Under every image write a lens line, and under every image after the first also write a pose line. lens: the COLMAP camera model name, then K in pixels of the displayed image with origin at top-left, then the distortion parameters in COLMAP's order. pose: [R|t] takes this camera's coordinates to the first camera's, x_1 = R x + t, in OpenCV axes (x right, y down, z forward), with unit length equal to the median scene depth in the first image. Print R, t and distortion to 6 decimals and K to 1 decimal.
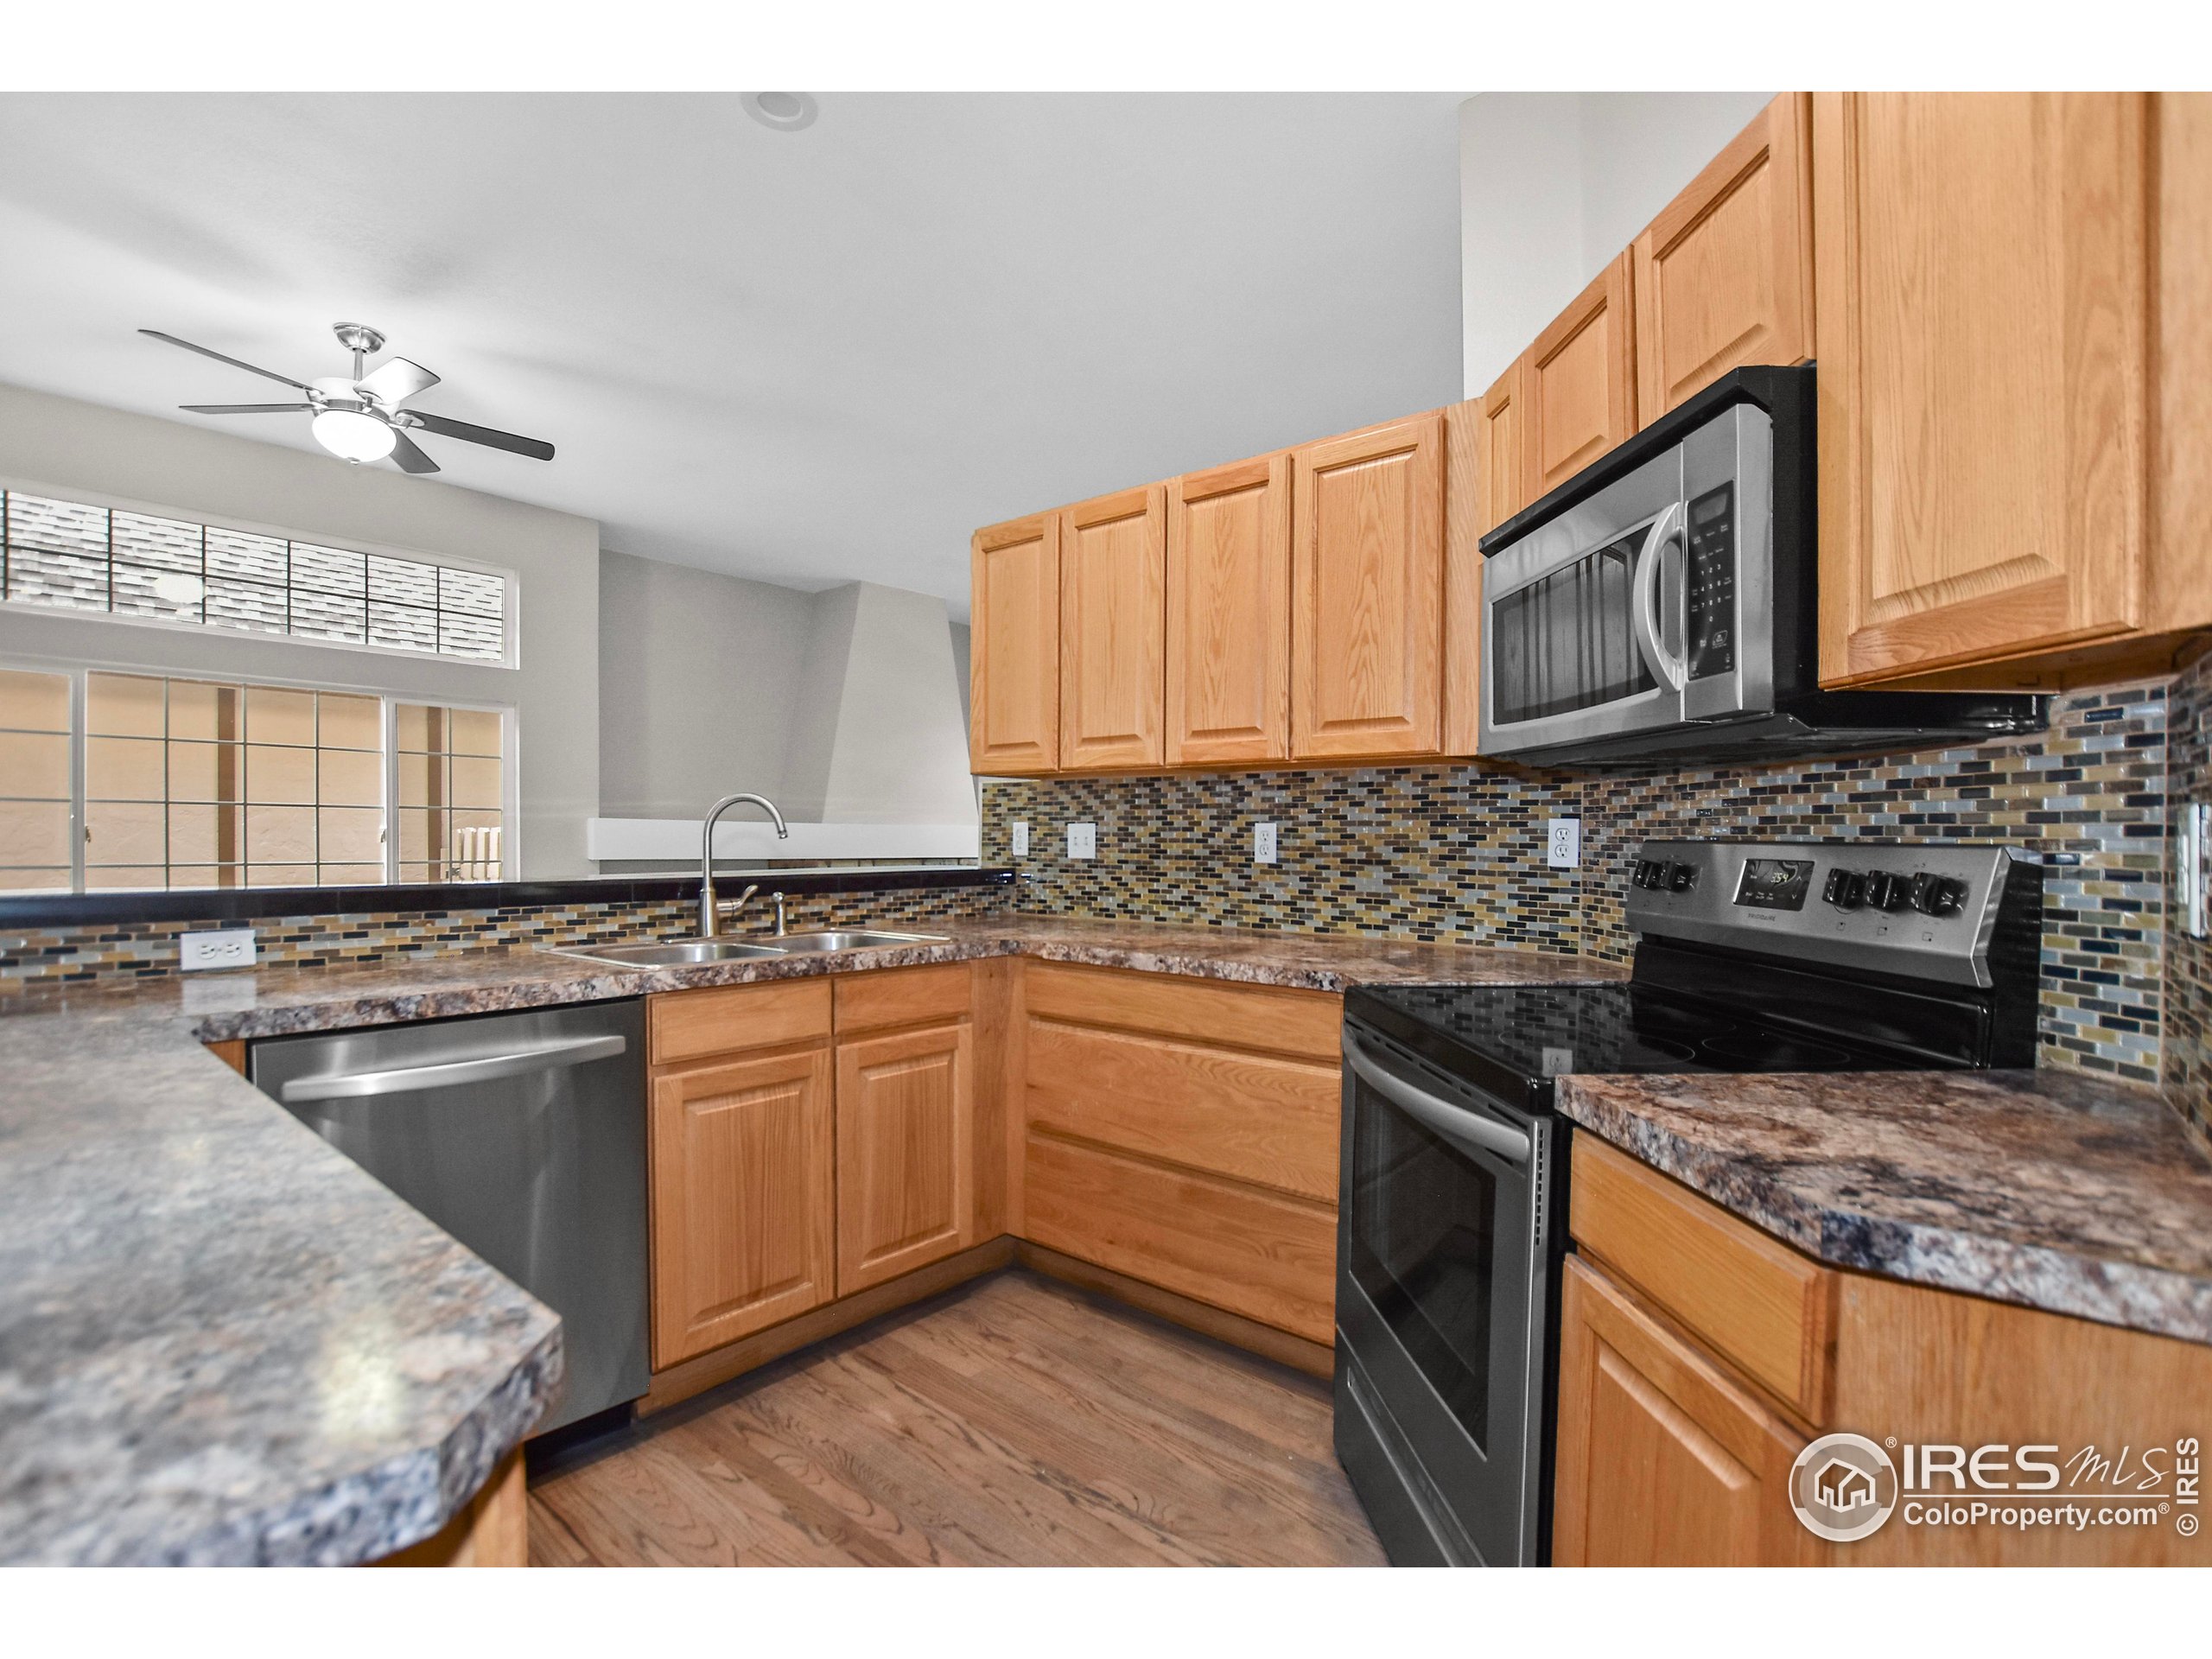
lens RADIAL K [[1049.9, 0, 1107.6], [0, 1049.9, 860.7], [0, 0, 1]] dist [-0.028552, 0.002941]
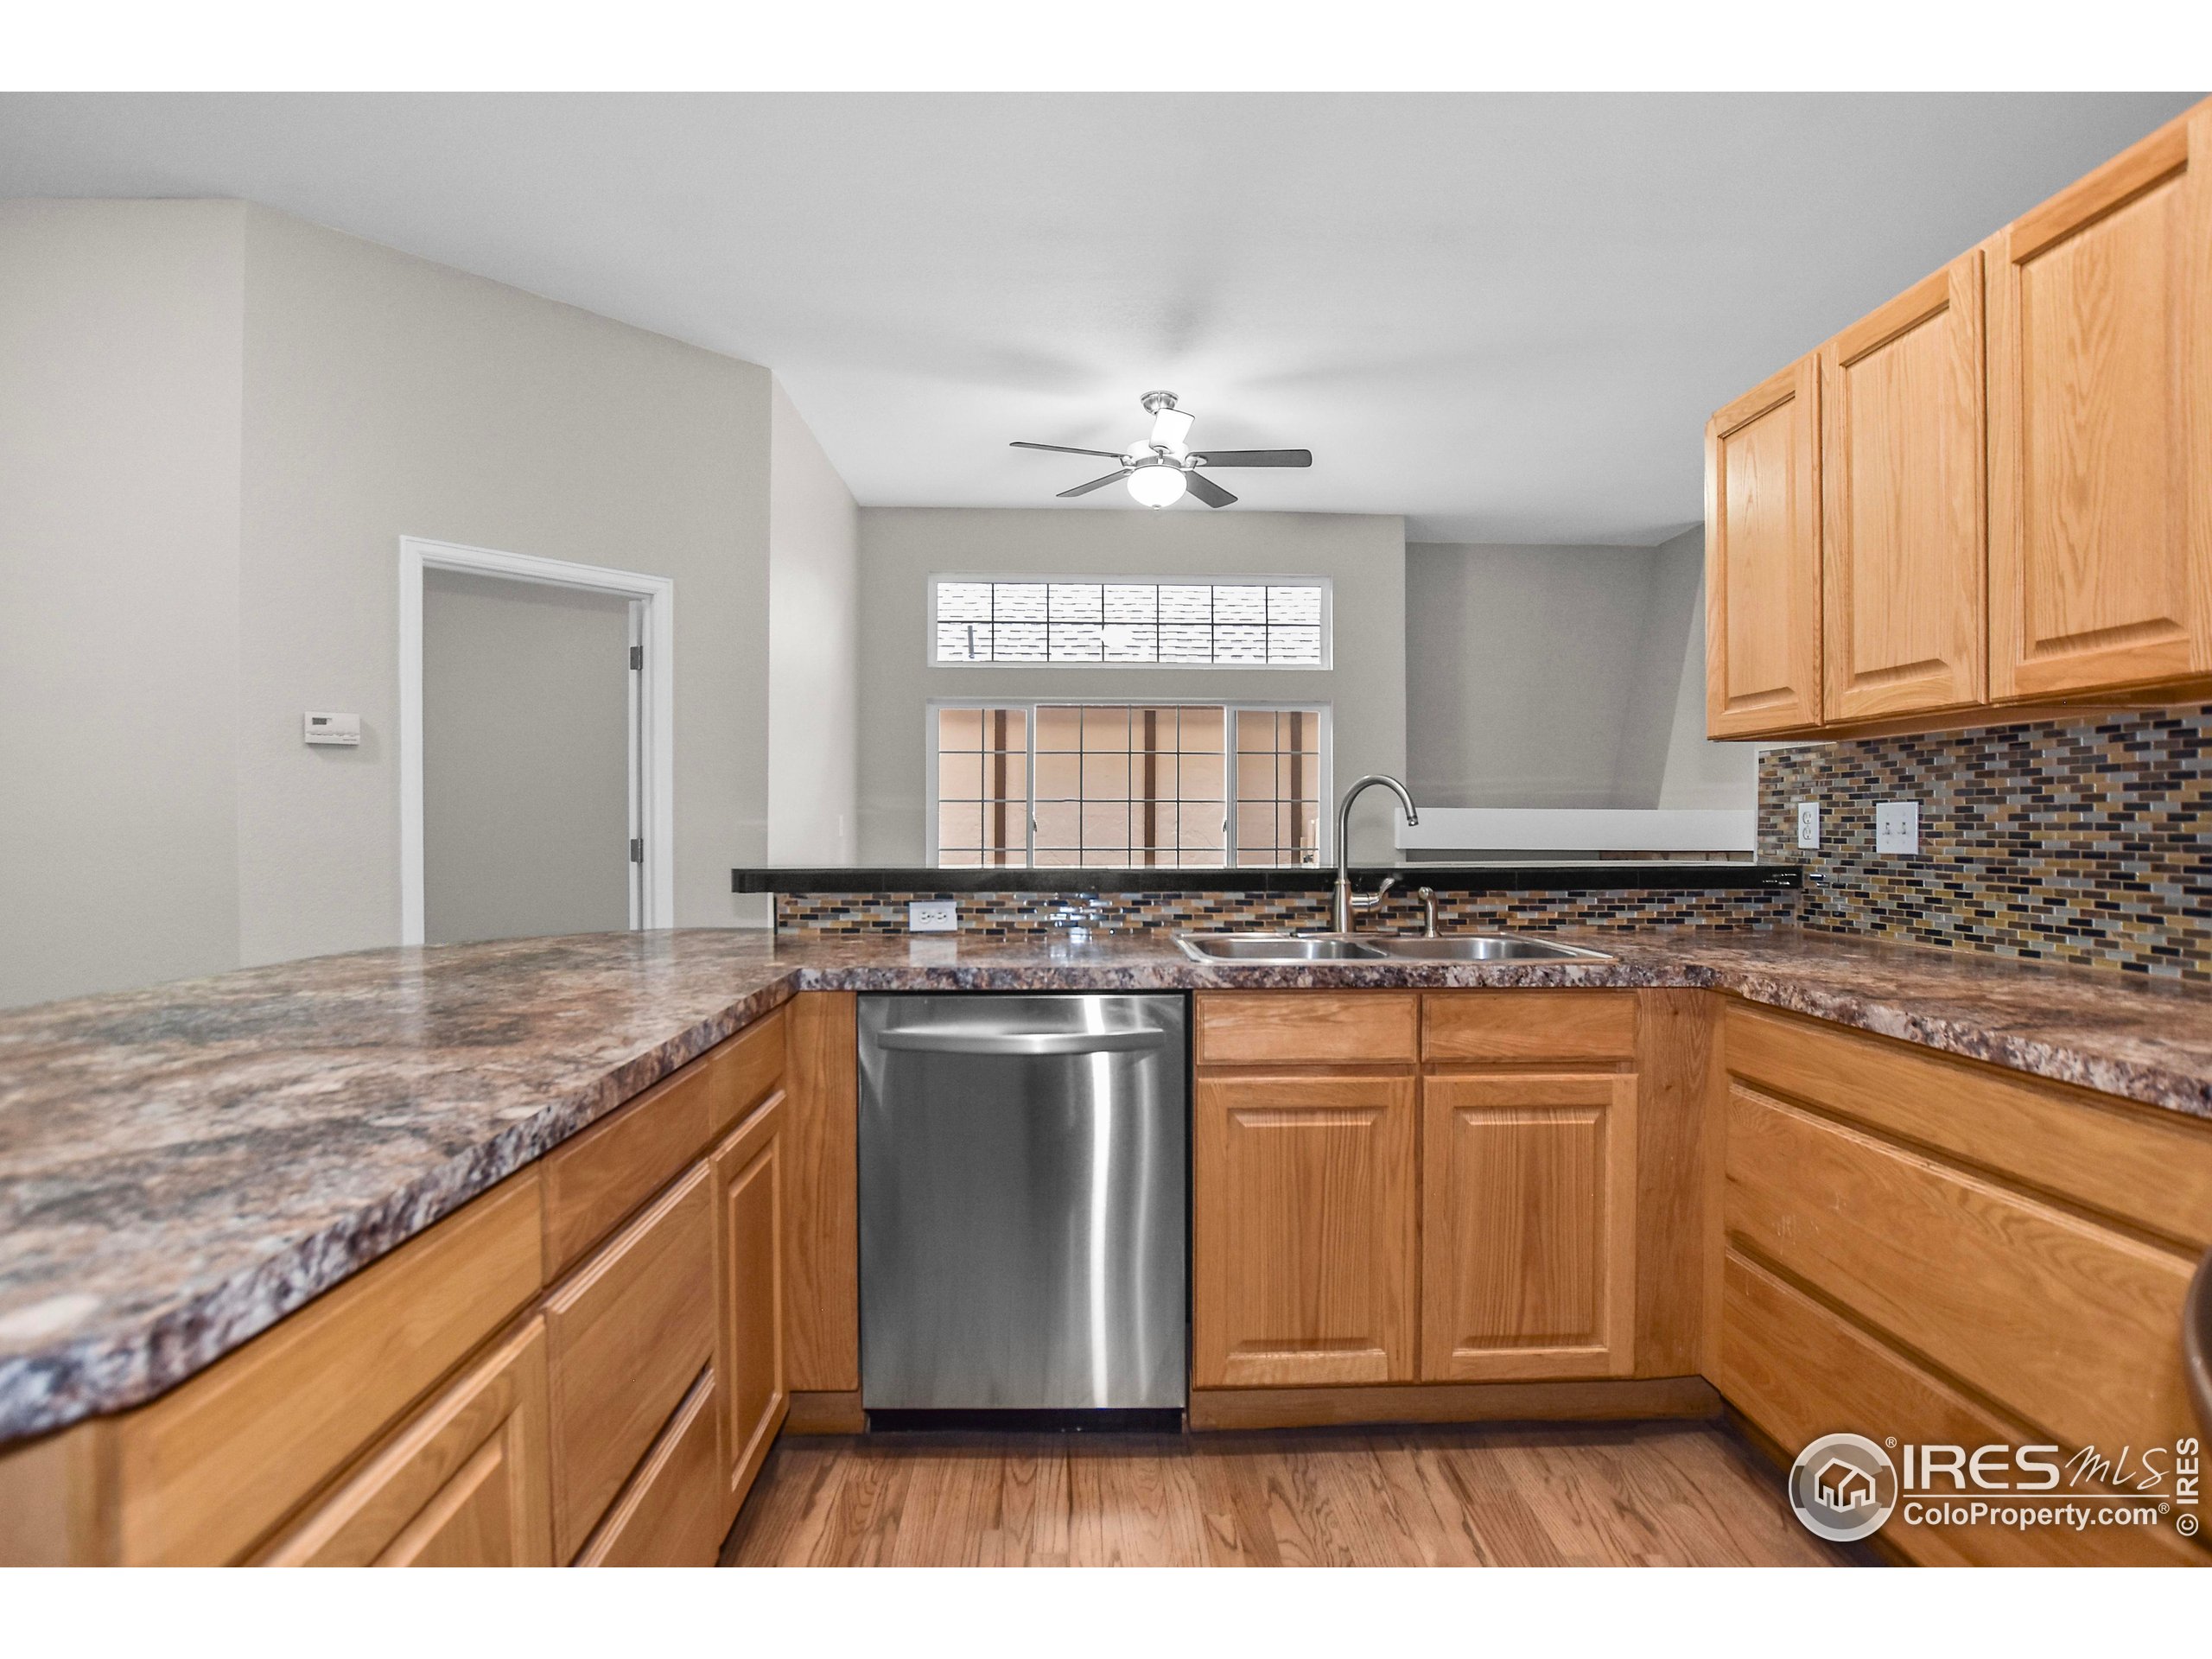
lens RADIAL K [[1049.9, 0, 1100.7], [0, 1049.9, 833.7], [0, 0, 1]] dist [-0.028552, 0.002941]
pose [[0.665499, 0.000016, -0.746399, 0.161424], [-0.012612, 0.999857, -0.011224, -0.001496], [0.746293, 0.016883, 0.665404, 0.220245]]
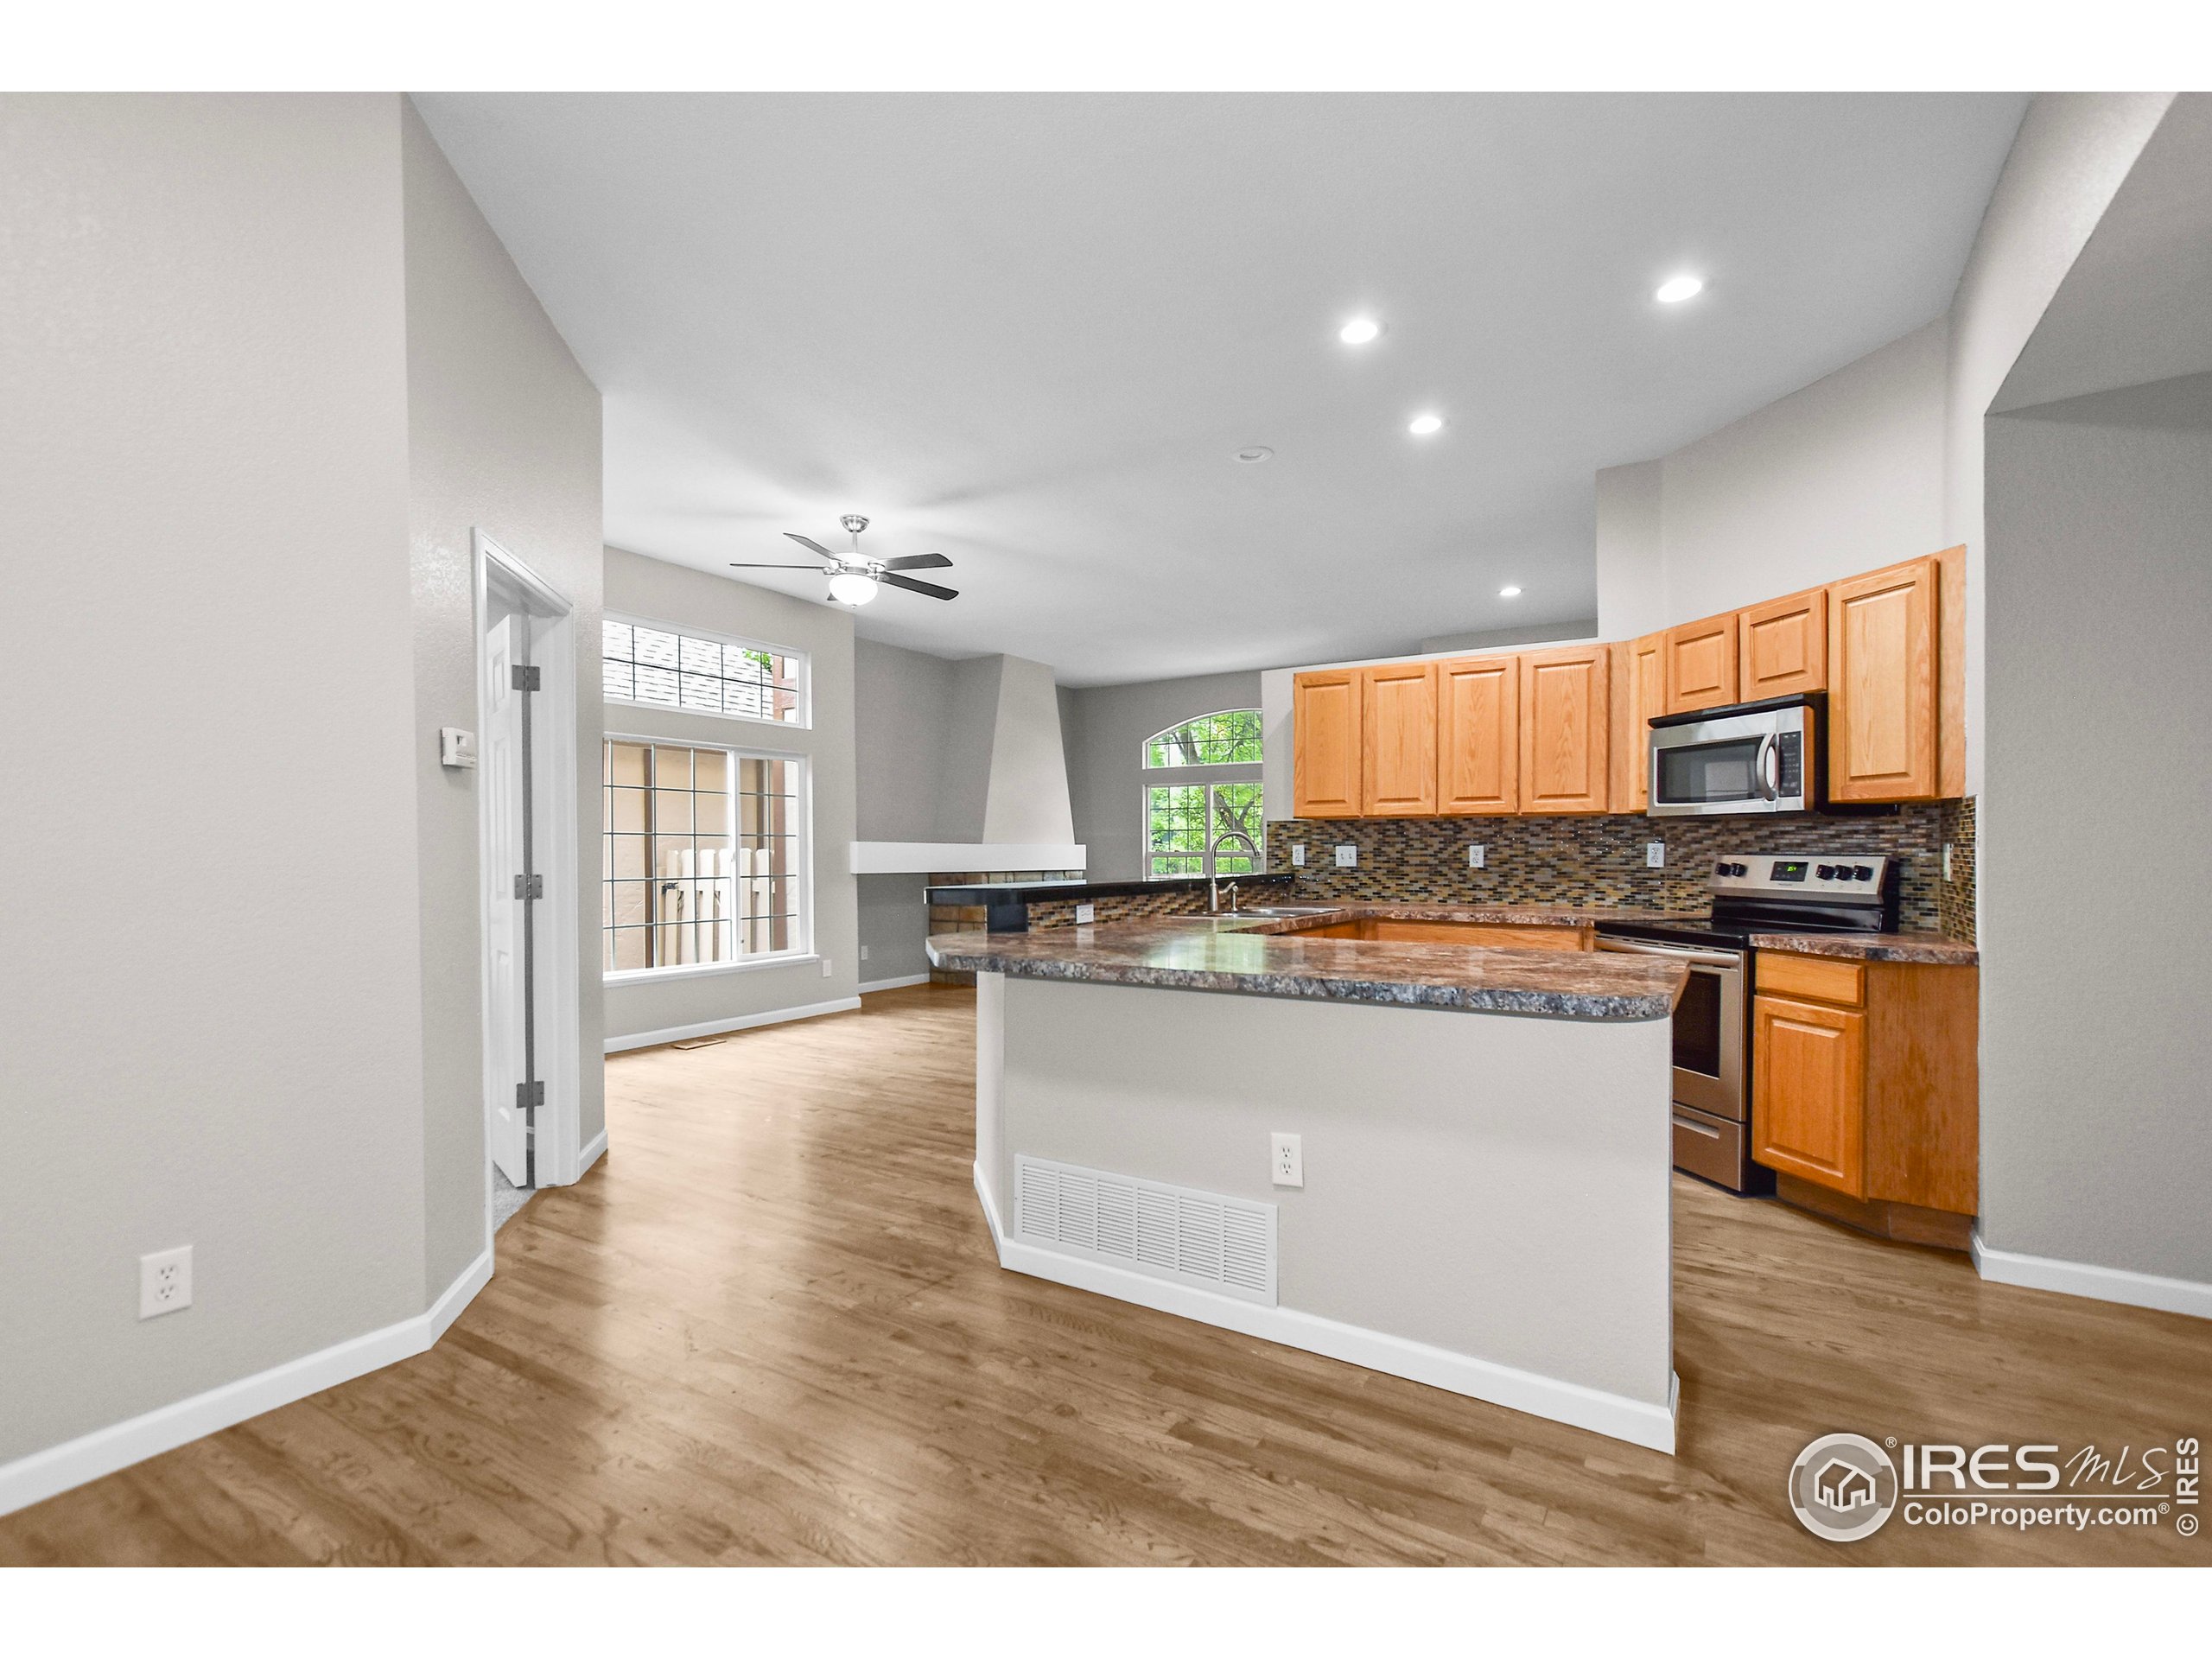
lens RADIAL K [[1025.9, 0, 1087.0], [0, 1025.9, 876.9], [0, 0, 1]] dist [-0.004937, 0.000083]
pose [[0.991501, -0.011680, 0.129570, -0.814769], [0.011212, 0.999928, 0.004341, 0.003614], [-0.129612, -0.002851, 0.991561, -0.735745]]
